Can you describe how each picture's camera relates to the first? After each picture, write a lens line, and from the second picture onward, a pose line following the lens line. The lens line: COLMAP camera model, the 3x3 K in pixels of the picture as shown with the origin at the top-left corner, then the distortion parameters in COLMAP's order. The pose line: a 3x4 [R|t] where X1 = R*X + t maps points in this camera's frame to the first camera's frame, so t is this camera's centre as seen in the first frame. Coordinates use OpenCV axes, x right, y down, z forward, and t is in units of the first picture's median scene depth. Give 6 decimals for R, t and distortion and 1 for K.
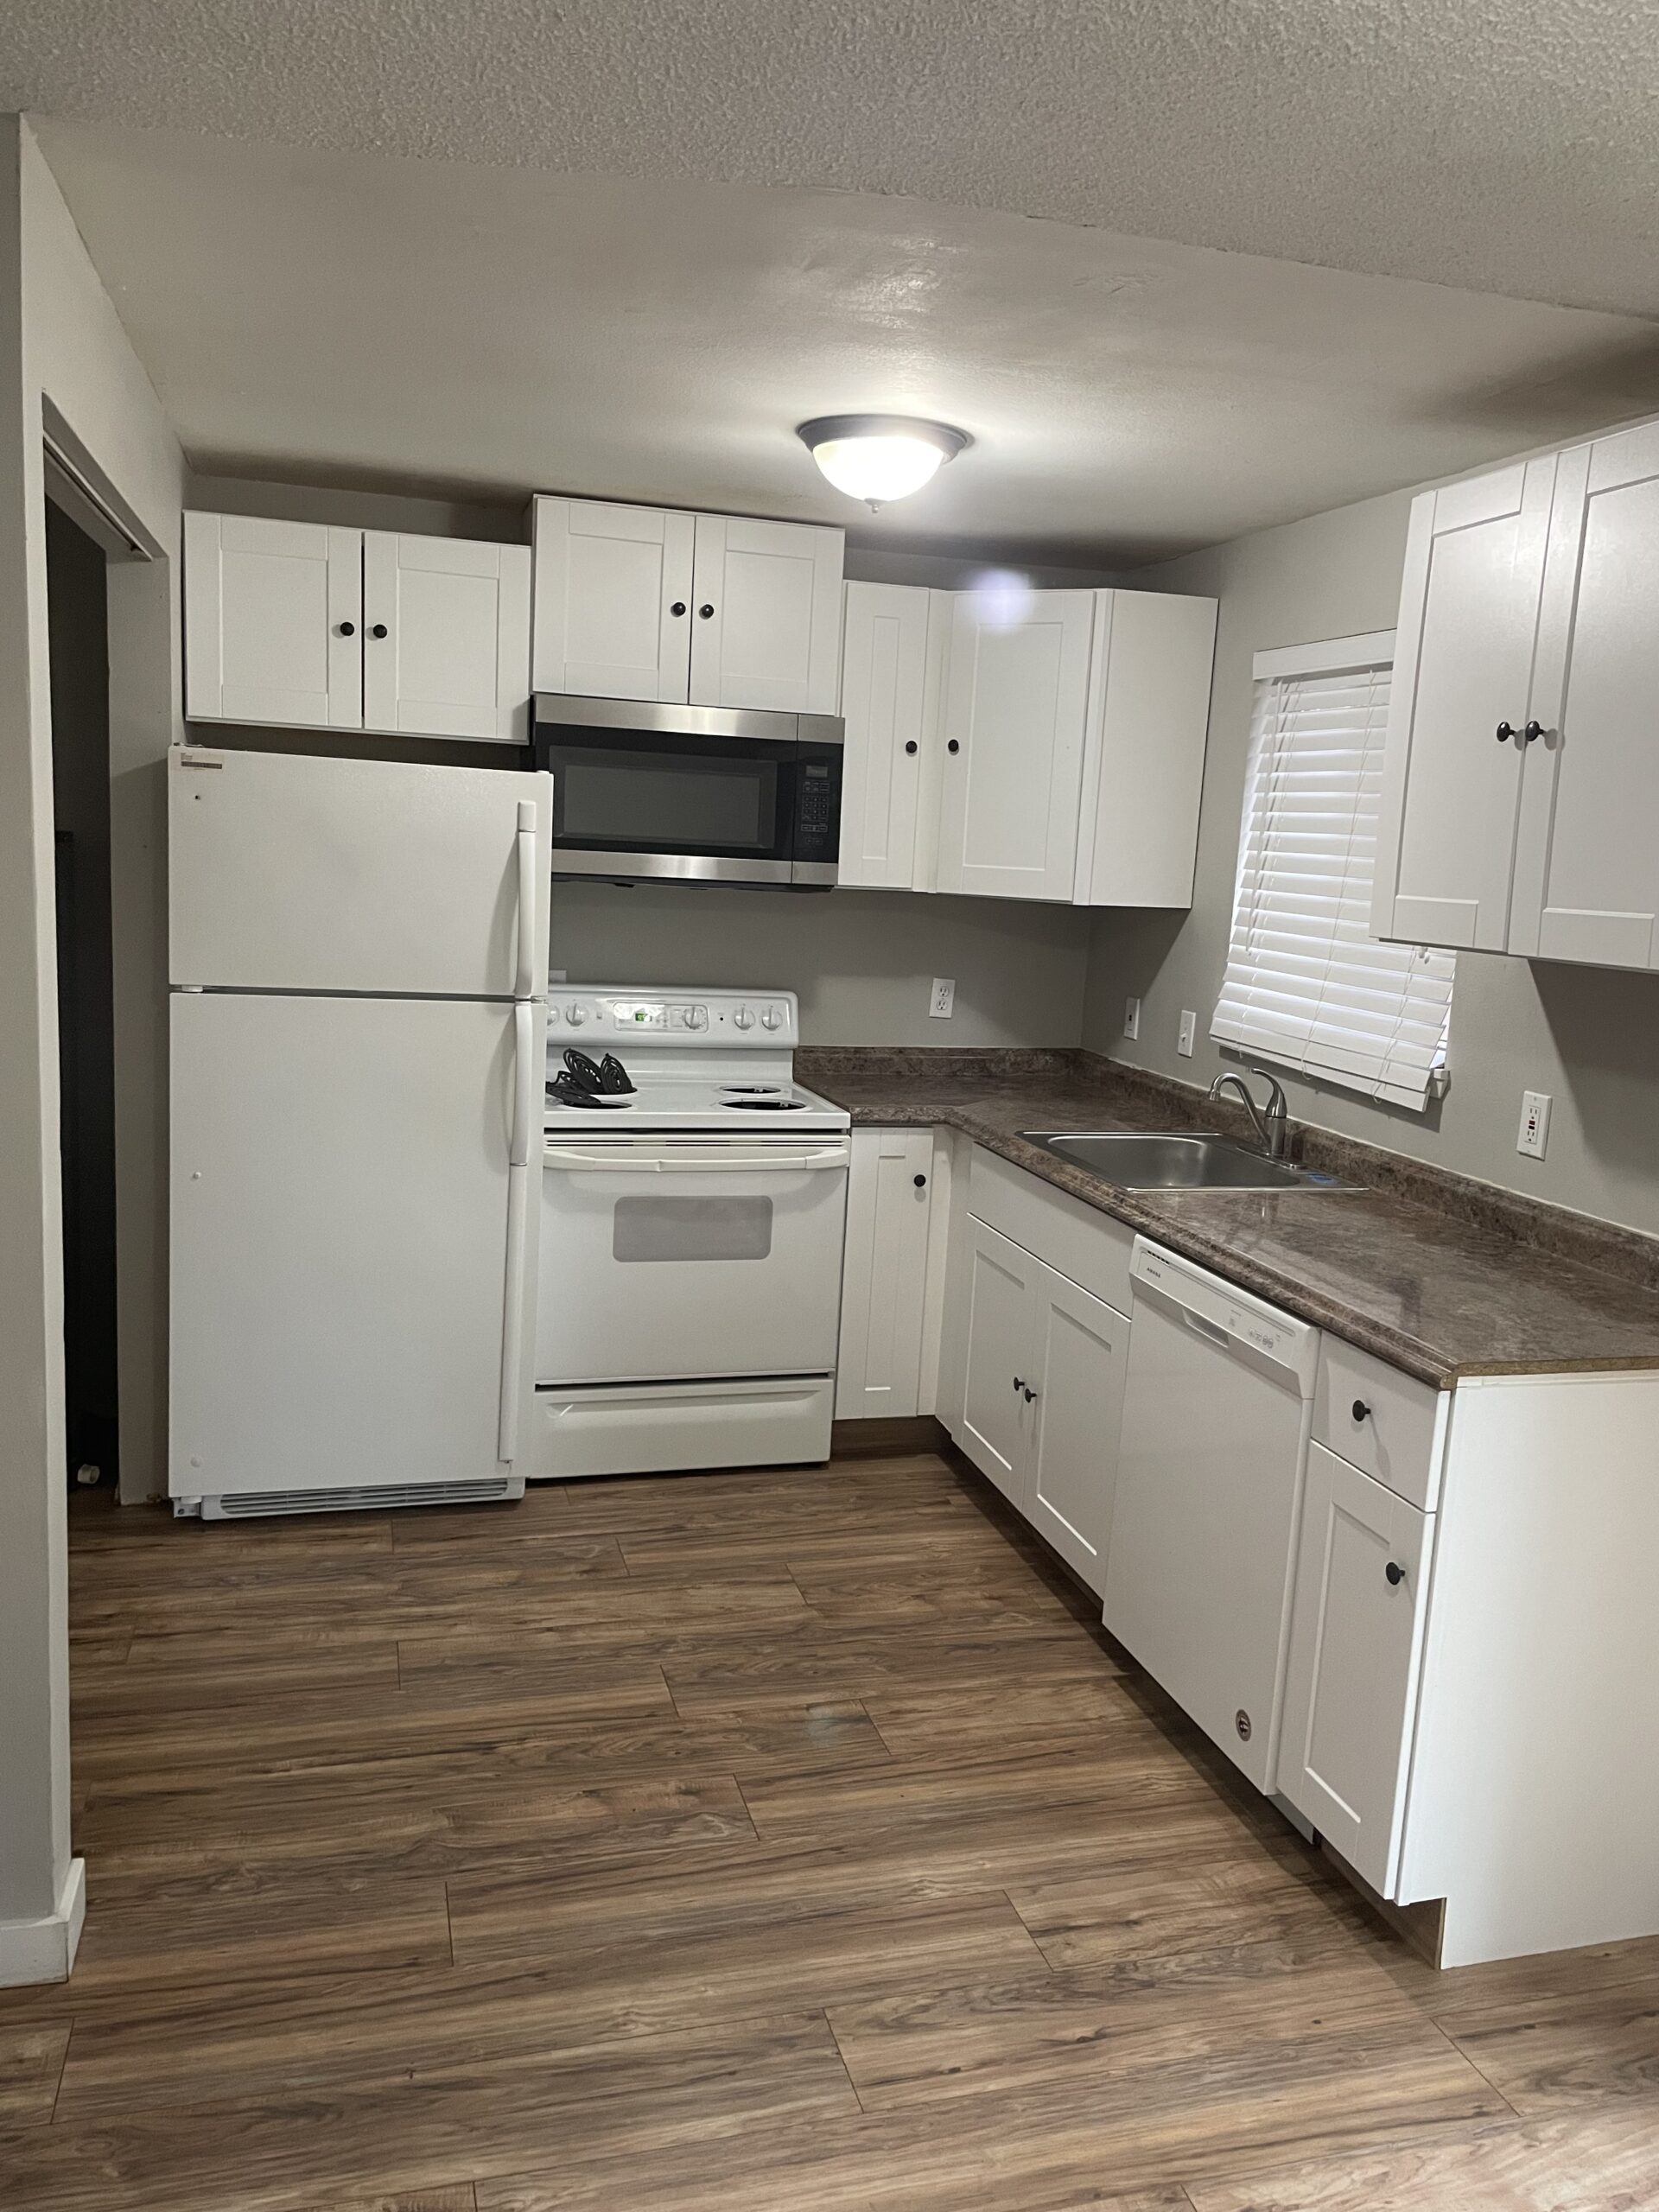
lens RADIAL K [[1681.1, 0, 855.1], [0, 1681.1, 1096.5], [0, 0, 1]] dist [0.066311, -0.084820]
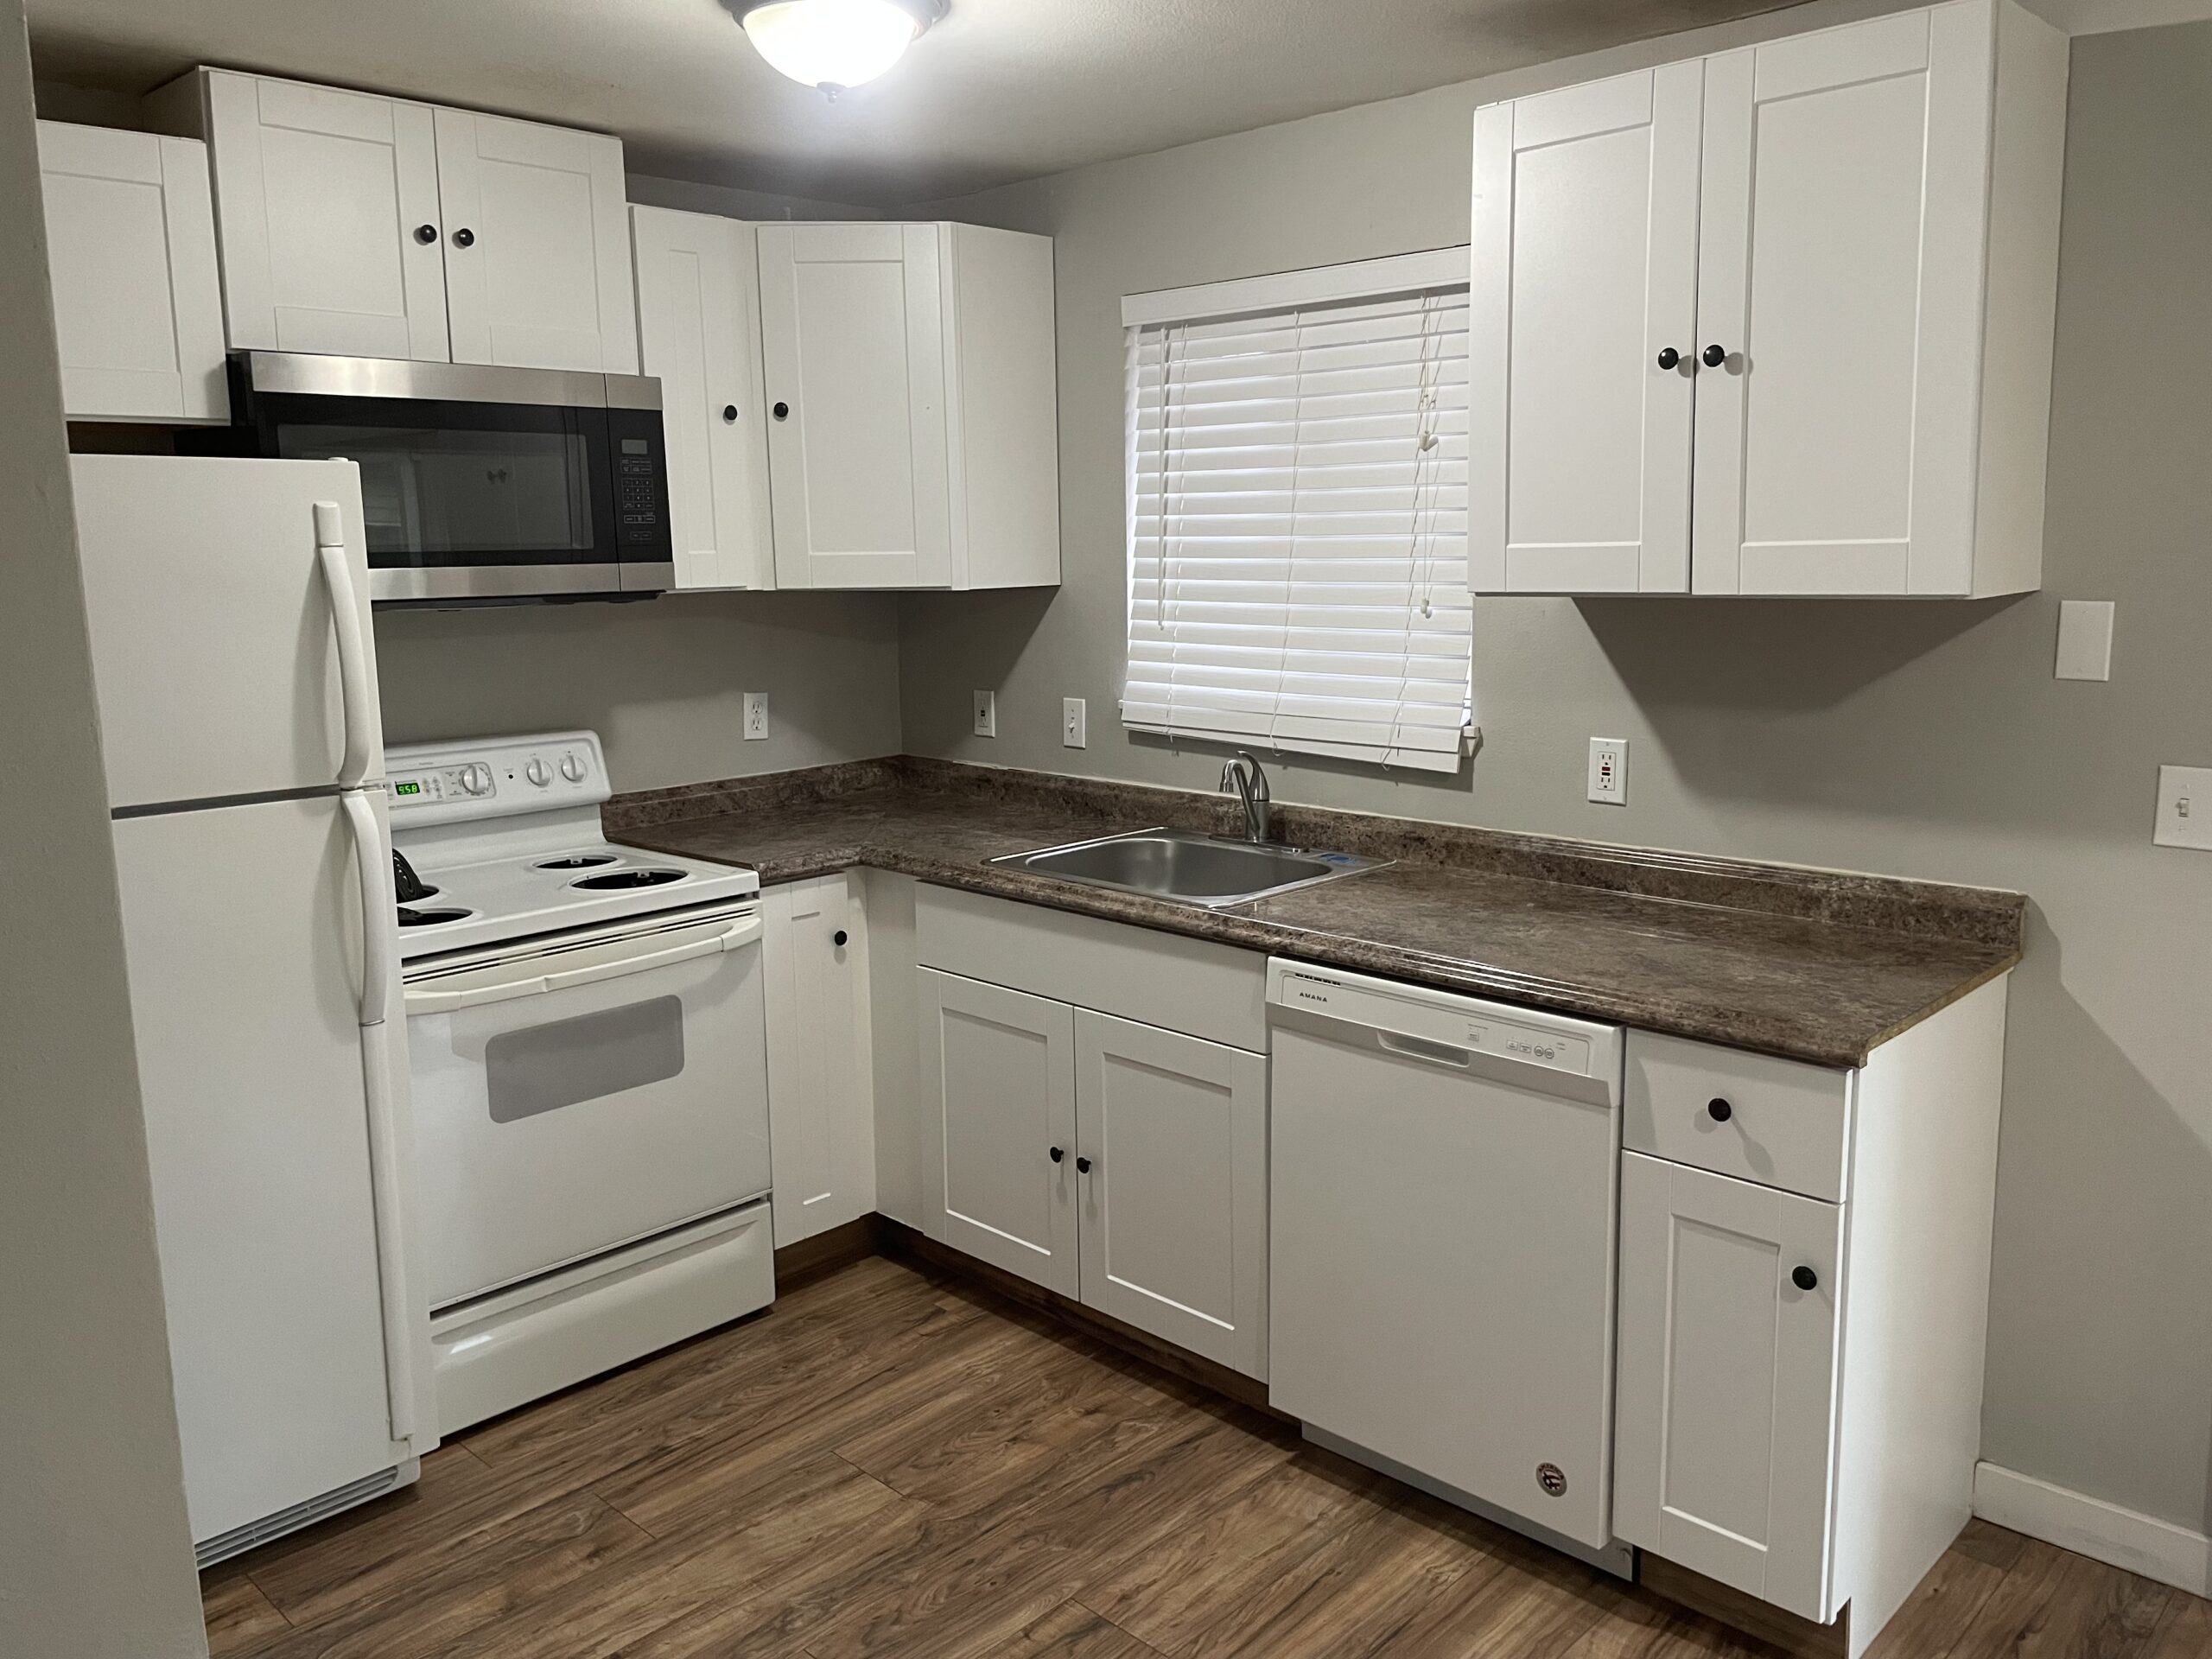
lens RADIAL K [[1681.1, 0, 1094.9], [0, 1681.1, 796.2], [0, 0, 1]] dist [0.066311, -0.084820]
pose [[0.868410, -0.140574, 0.475502, -0.269882], [0.135727, 0.989737, 0.044720, -0.044271], [-0.476908, 0.025703, 0.878577, 0.243210]]
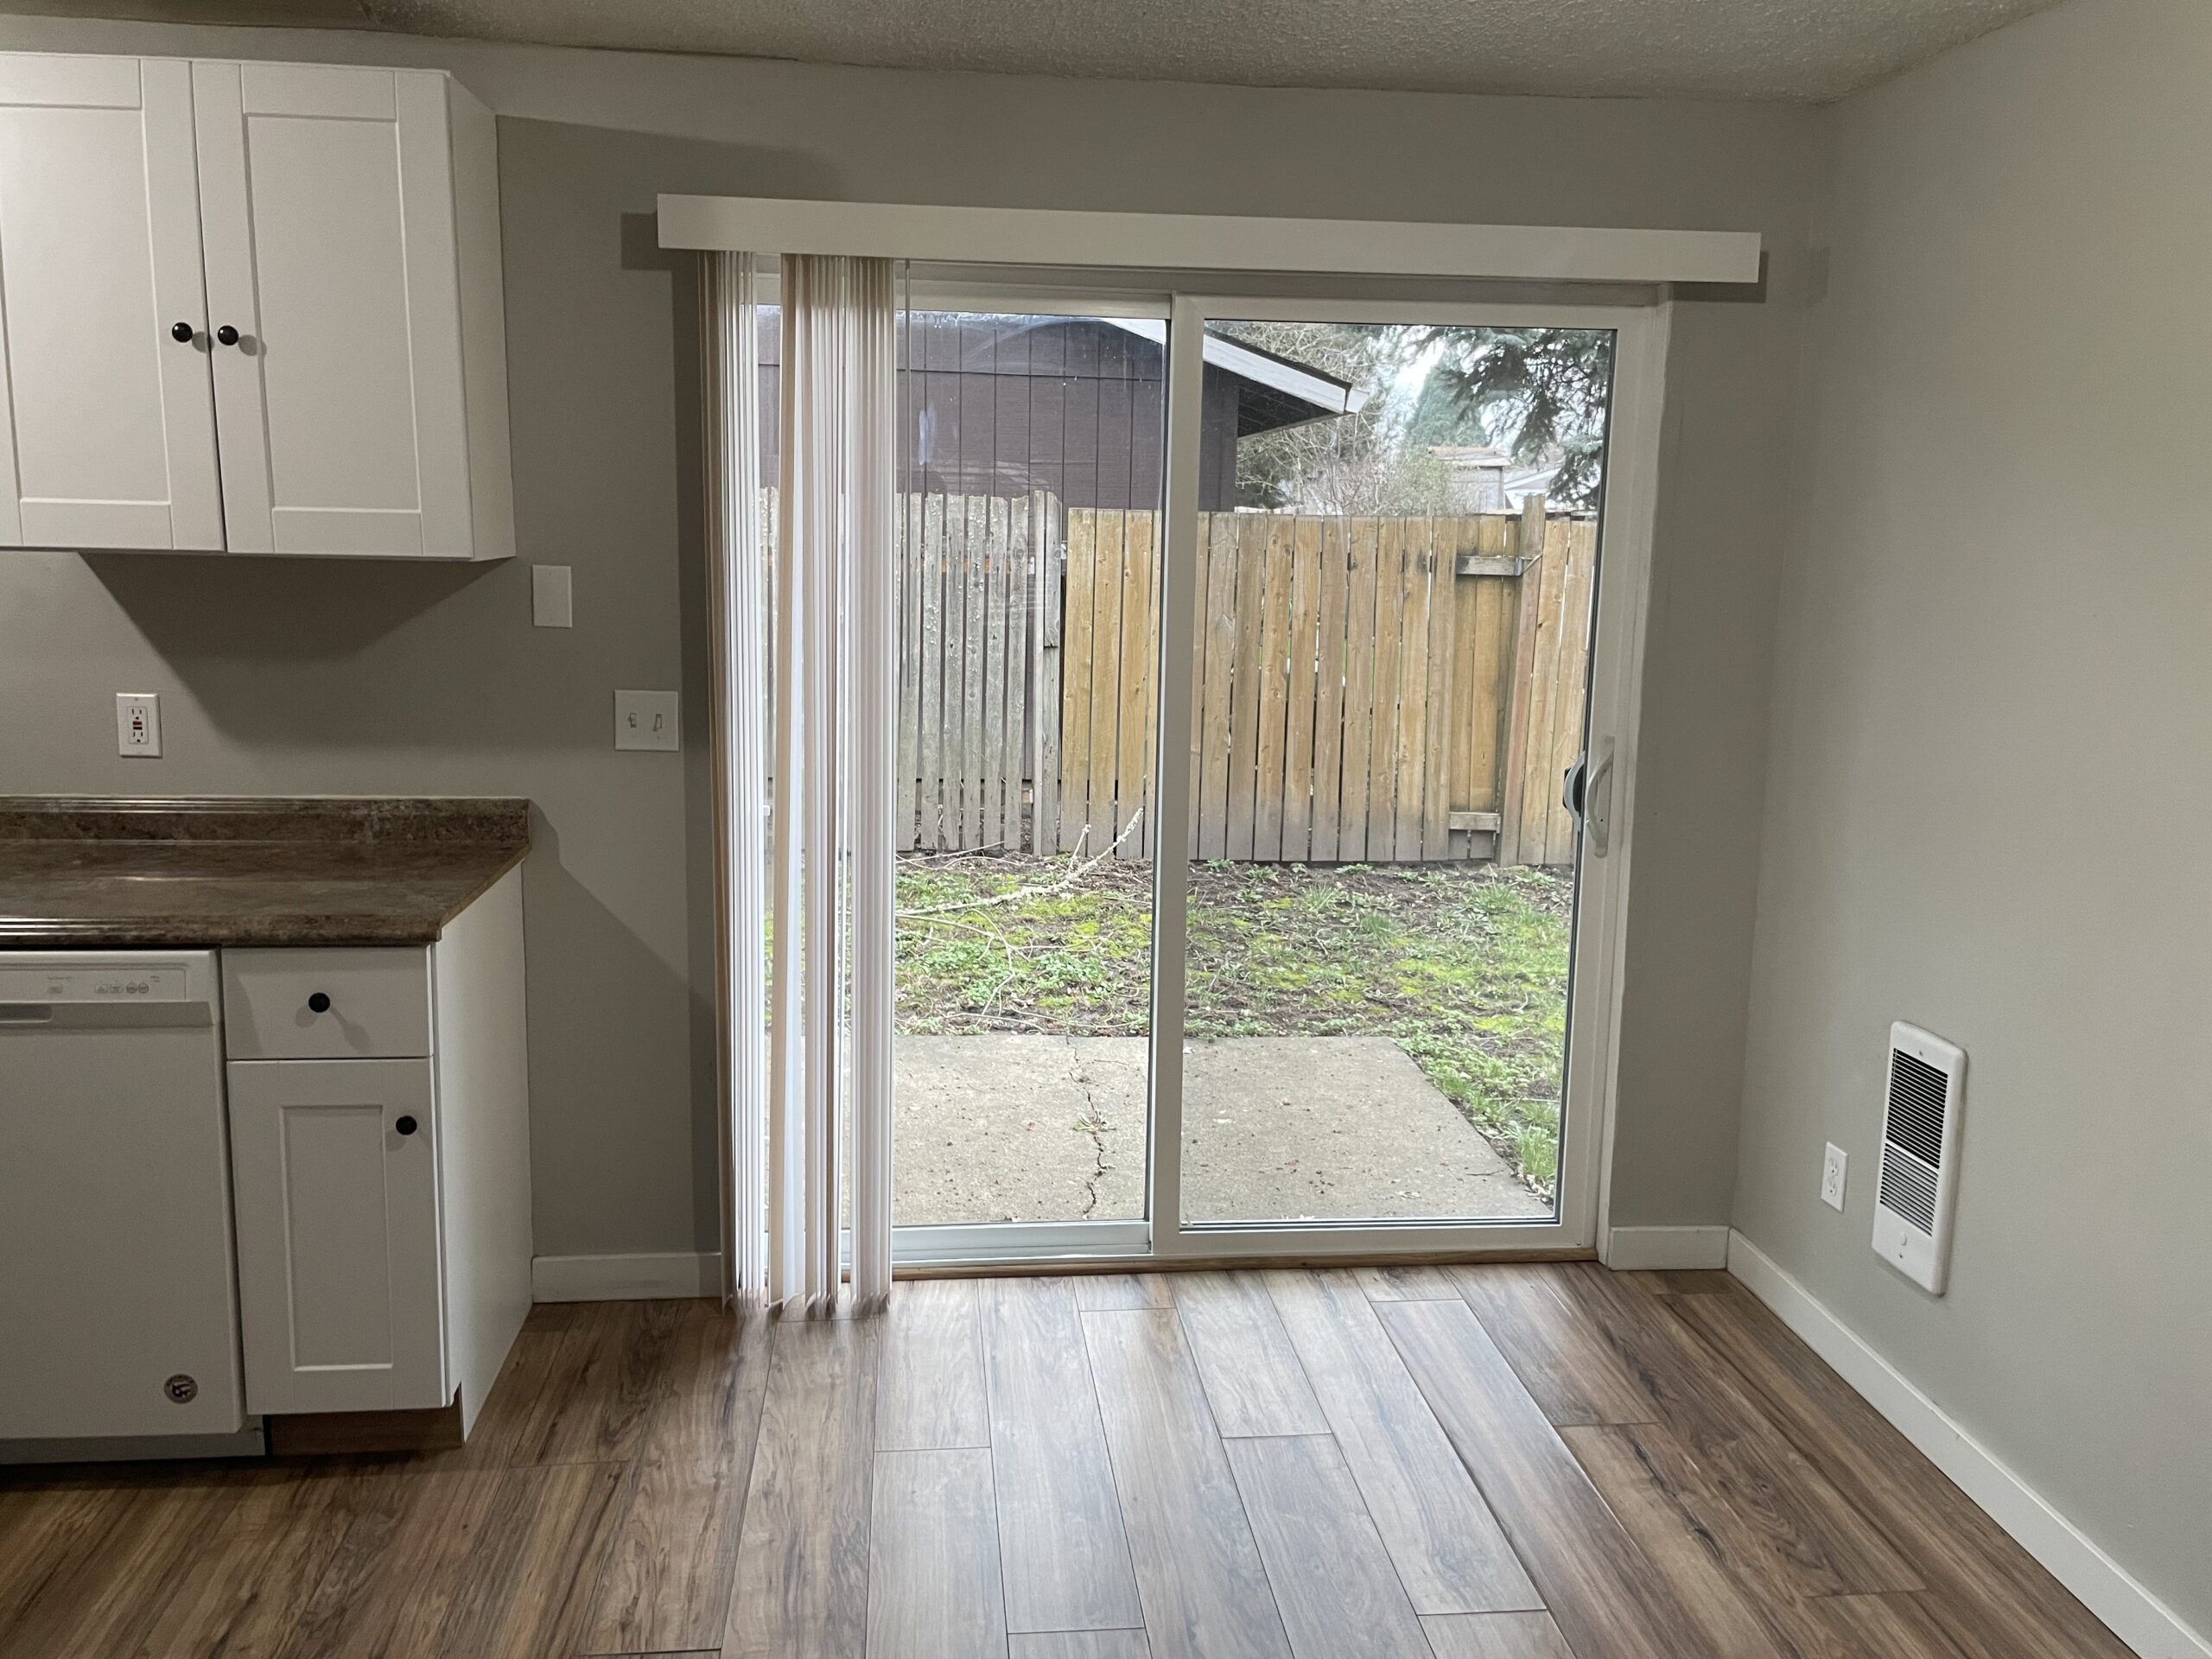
lens RADIAL K [[1681.1, 0, 1110.8], [0, 1681.1, 797.2], [0, 0, 1]] dist [0.066311, -0.084820]
pose [[0.170364, -0.205914, 0.963626, -0.403273], [0.131304, 0.973945, 0.184905, -0.044180], [-0.976594, 0.095027, 0.192962, 0.212556]]
